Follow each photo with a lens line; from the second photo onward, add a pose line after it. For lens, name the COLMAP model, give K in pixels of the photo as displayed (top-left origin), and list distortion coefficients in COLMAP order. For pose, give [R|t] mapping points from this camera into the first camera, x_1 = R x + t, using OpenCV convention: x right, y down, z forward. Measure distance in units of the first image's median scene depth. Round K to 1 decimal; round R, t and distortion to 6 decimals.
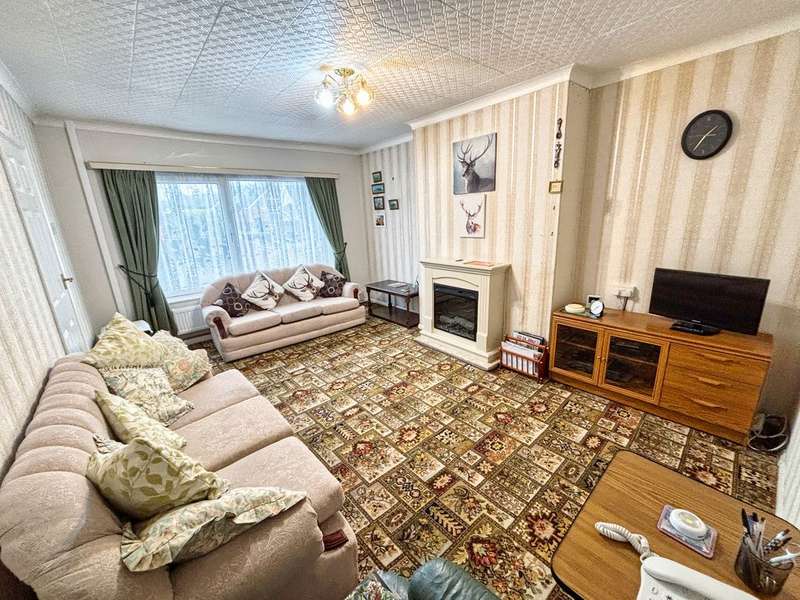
lens RADIAL K [[323.9, 0, 396.3], [0, 323.9, 296.4], [0, 0, 1]] dist [0.025834, -0.000232]
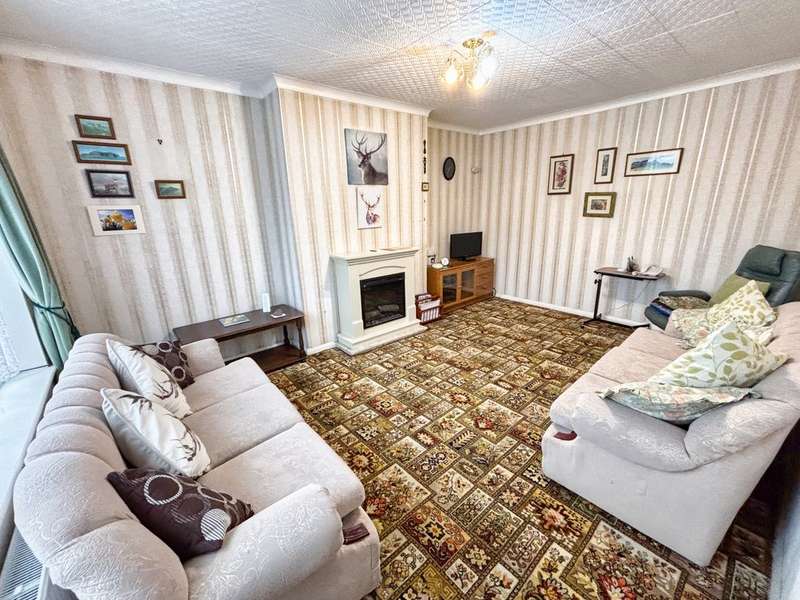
lens RADIAL K [[319.4, 0, 400.4], [0, 319.4, 305.8], [0, 0, 1]] dist [-0.026994, 0.000213]
pose [[0.008956, -0.279531, 0.960095, -0.853768], [0.256986, 0.928528, 0.267943, -0.209592], [-0.966374, 0.244331, 0.080152, 0.931871]]
